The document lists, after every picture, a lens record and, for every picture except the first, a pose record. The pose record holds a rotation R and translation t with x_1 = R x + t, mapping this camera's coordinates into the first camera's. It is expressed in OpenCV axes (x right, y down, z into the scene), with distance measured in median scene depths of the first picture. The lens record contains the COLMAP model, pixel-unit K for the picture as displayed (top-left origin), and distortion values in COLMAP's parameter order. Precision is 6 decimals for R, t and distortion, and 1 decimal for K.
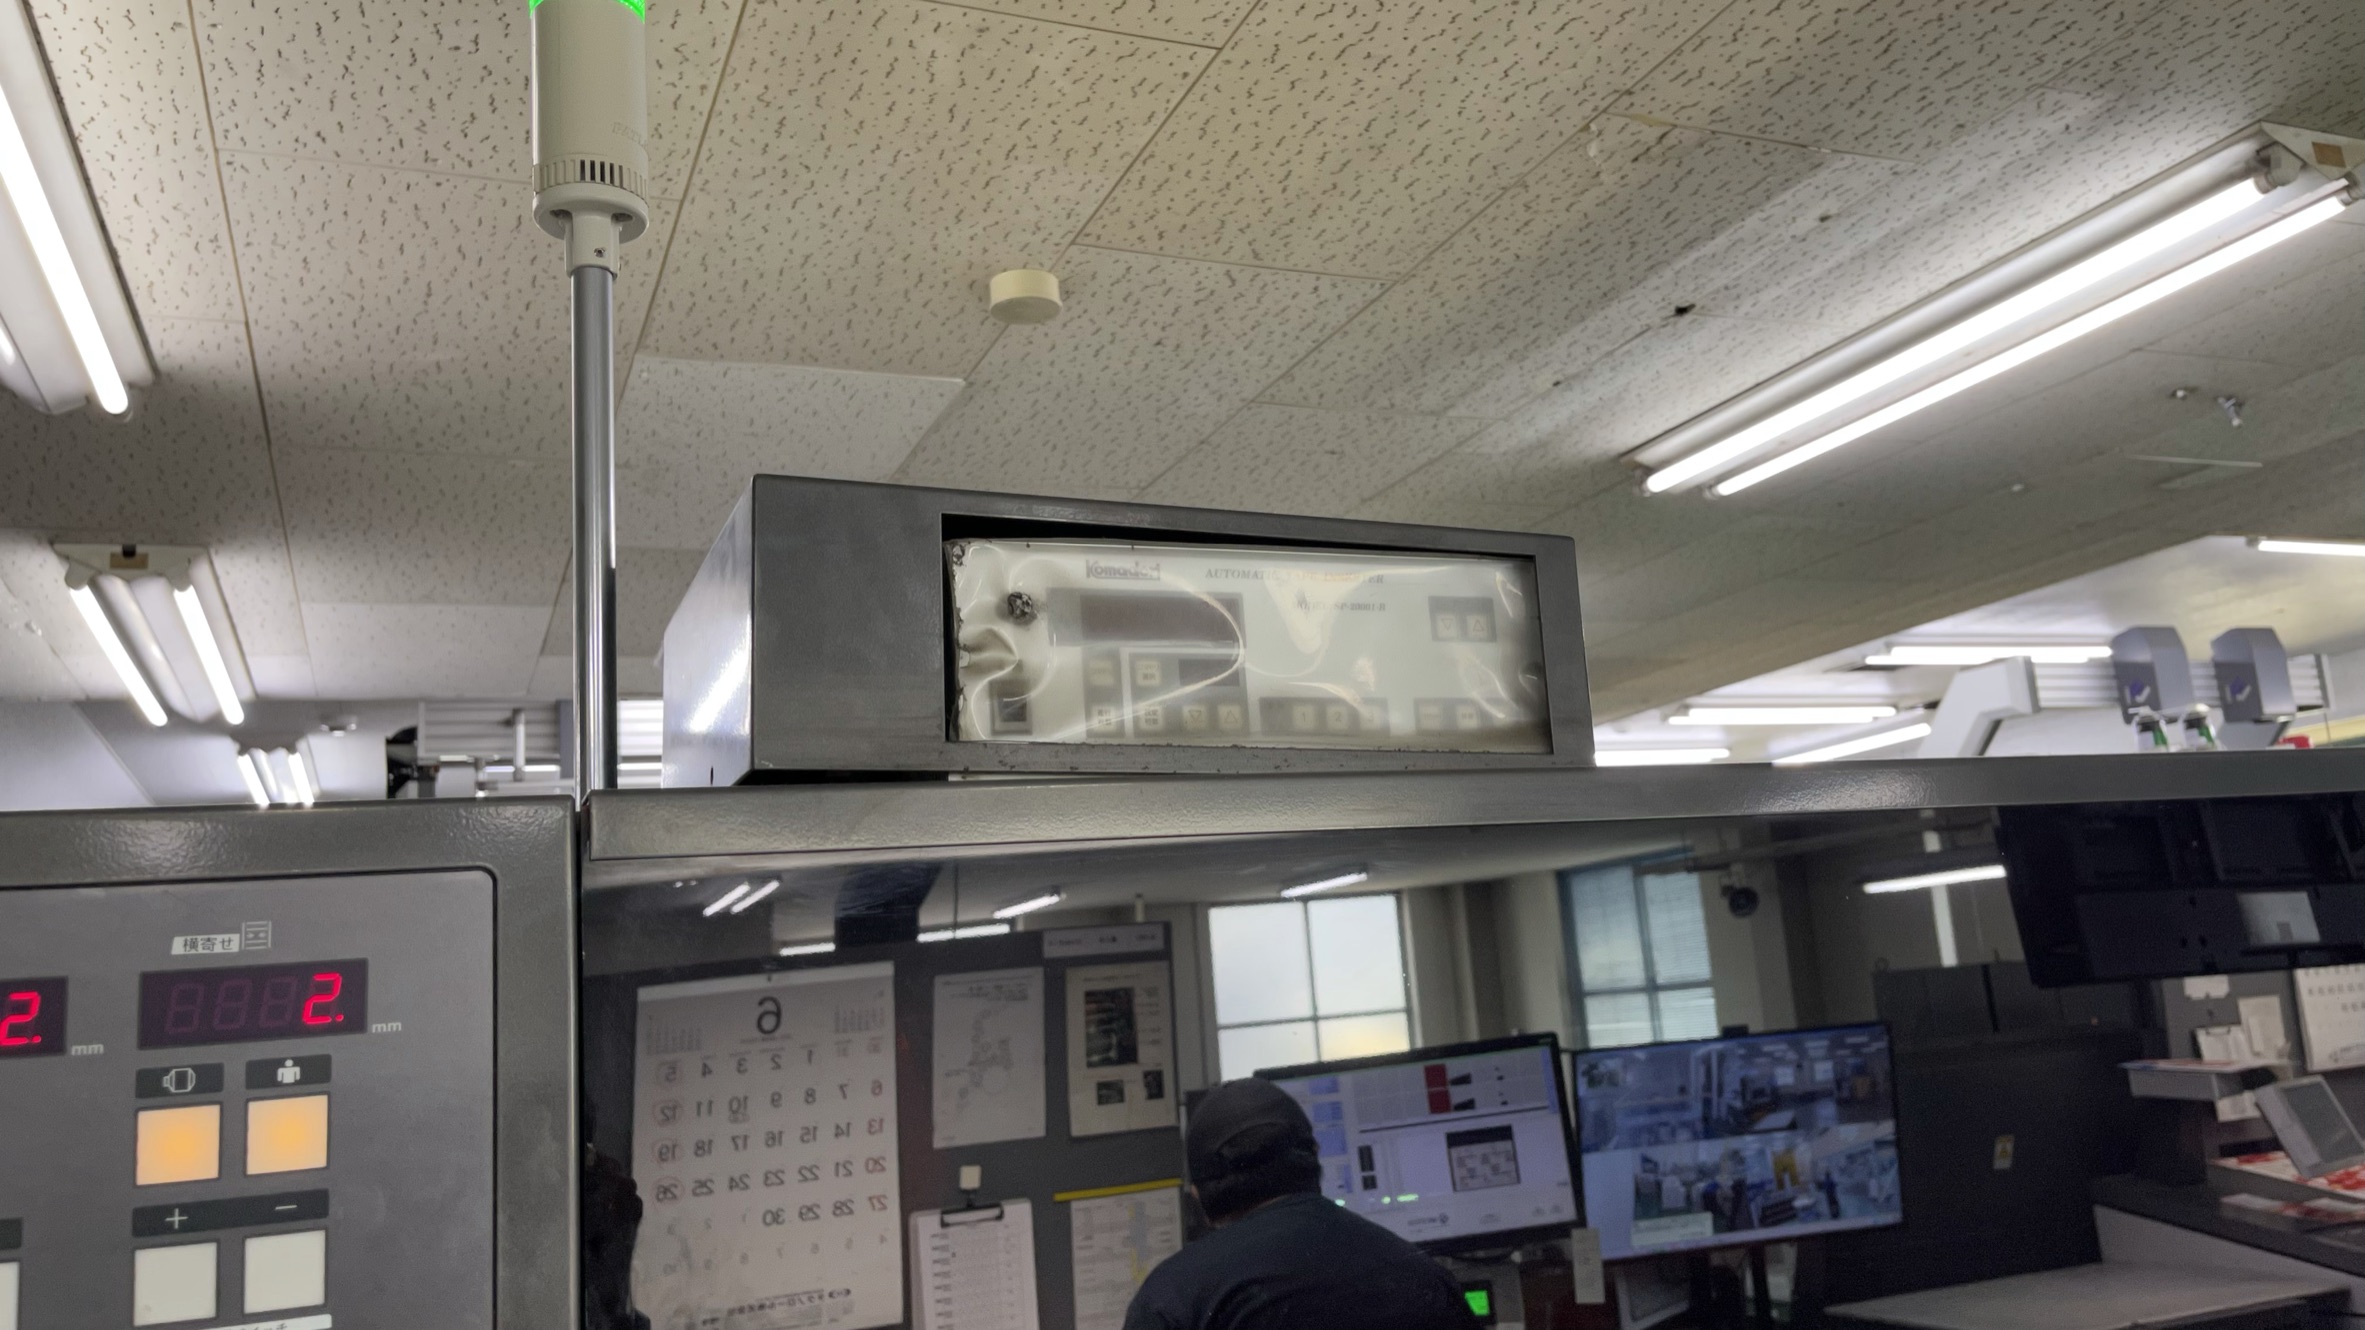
lens RADIAL K [[1789.5, 0, 1195.1], [0, 1789.5, 665.0], [0, 0, 1]] dist [0.042818, -0.031107]
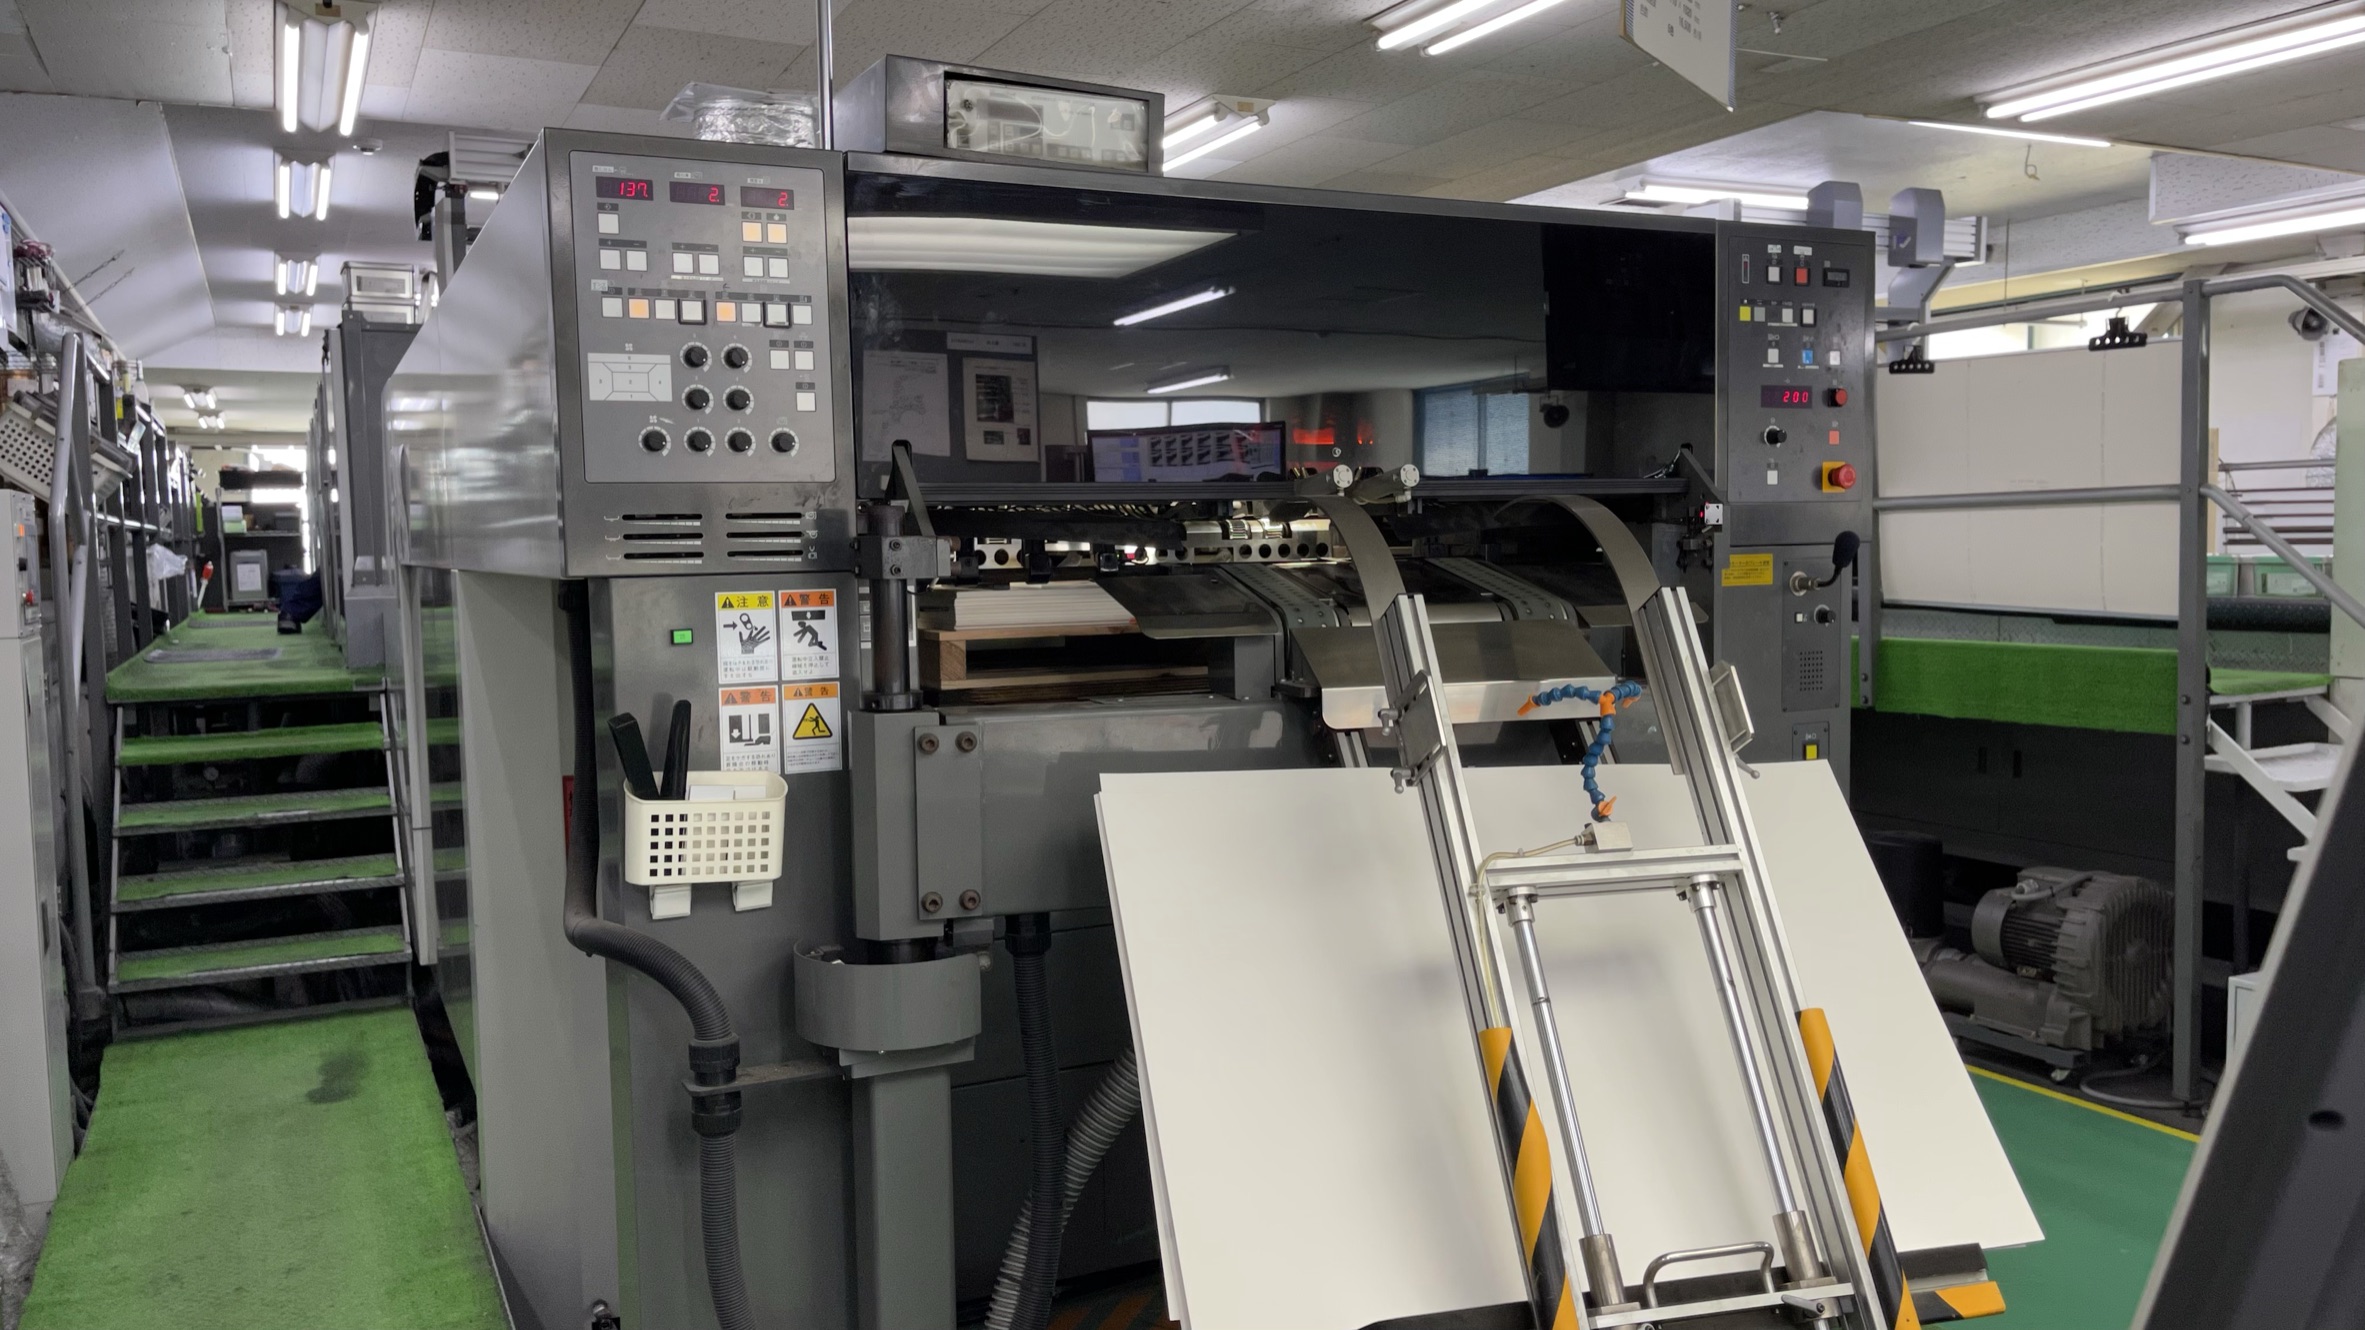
lens RADIAL K [[1789.5, 0, 1172.8], [0, 1789.5, 677.4], [0, 0, 1]] dist [0.042818, -0.031107]
pose [[0.996235, 0.062561, 0.060008, 0.030318], [-0.076523, 0.959909, 0.269663, 0.012433], [-0.040732, -0.273240, 0.961083, -0.532470]]
